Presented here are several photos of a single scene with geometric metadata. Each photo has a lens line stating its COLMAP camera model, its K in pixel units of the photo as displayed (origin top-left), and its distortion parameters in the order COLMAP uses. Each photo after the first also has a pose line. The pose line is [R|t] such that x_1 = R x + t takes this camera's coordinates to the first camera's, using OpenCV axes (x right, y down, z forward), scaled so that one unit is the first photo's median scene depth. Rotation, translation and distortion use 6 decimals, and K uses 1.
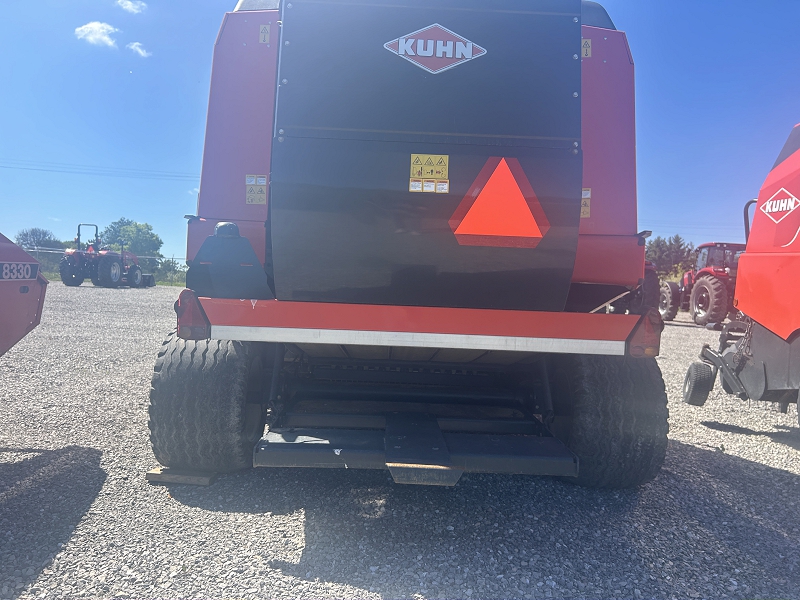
lens RADIAL K [[581.9, 0, 354.8], [0, 581.9, 282.5], [0, 0, 1]] dist [0.107873, -0.000689]
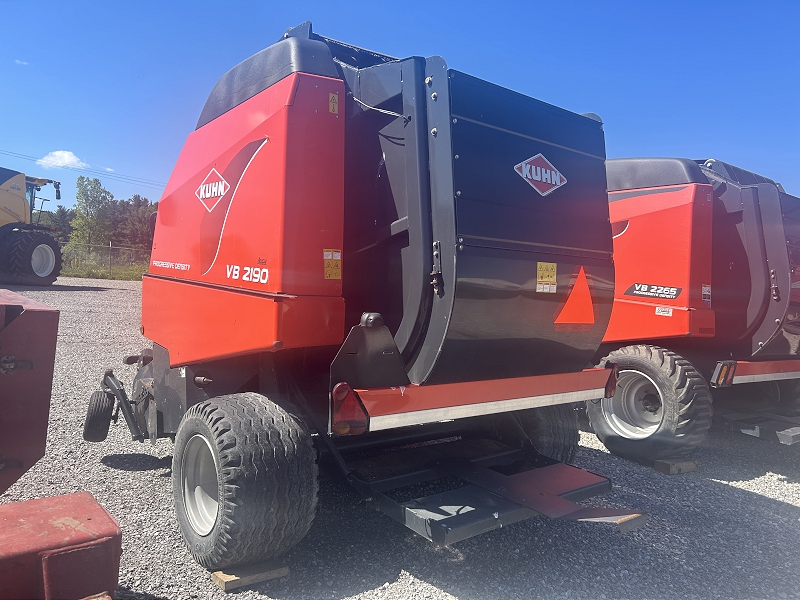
lens RADIAL K [[588.7, 0, 400.0], [0, 588.7, 300.0], [0, 0, 1]] dist [0.156008, -0.001469]
pose [[0.793054, -0.020134, 0.608819, -0.866701], [-0.017168, 0.998318, 0.055379, -0.196651], [-0.608910, -0.054370, 0.791374, 0.174931]]
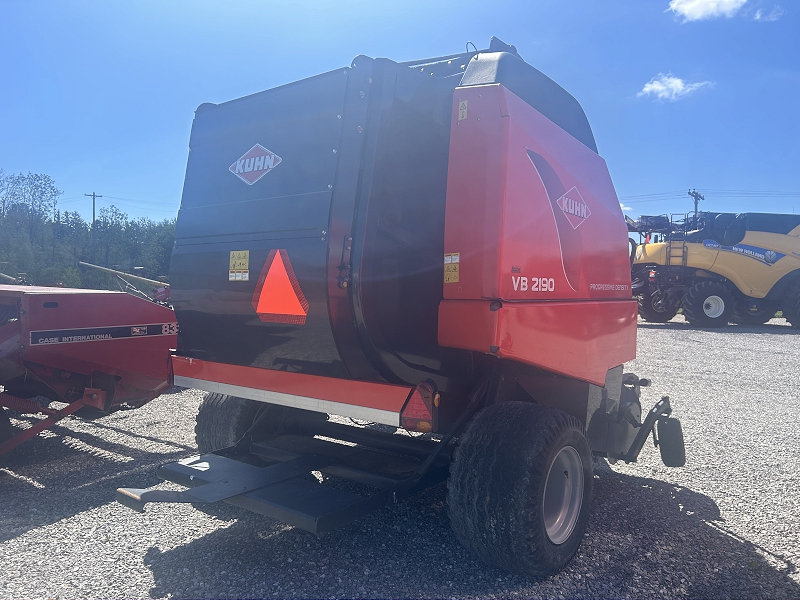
lens RADIAL K [[609.7, 0, 400.0], [0, 609.7, 300.0], [0, 0, 1]] dist [0.052876, -0.050486]
pose [[0.764670, -0.018812, -0.644148, 1.198953], [0.019010, 0.999797, -0.006631, -0.093702], [0.644142, -0.007175, 0.764872, 0.206091]]
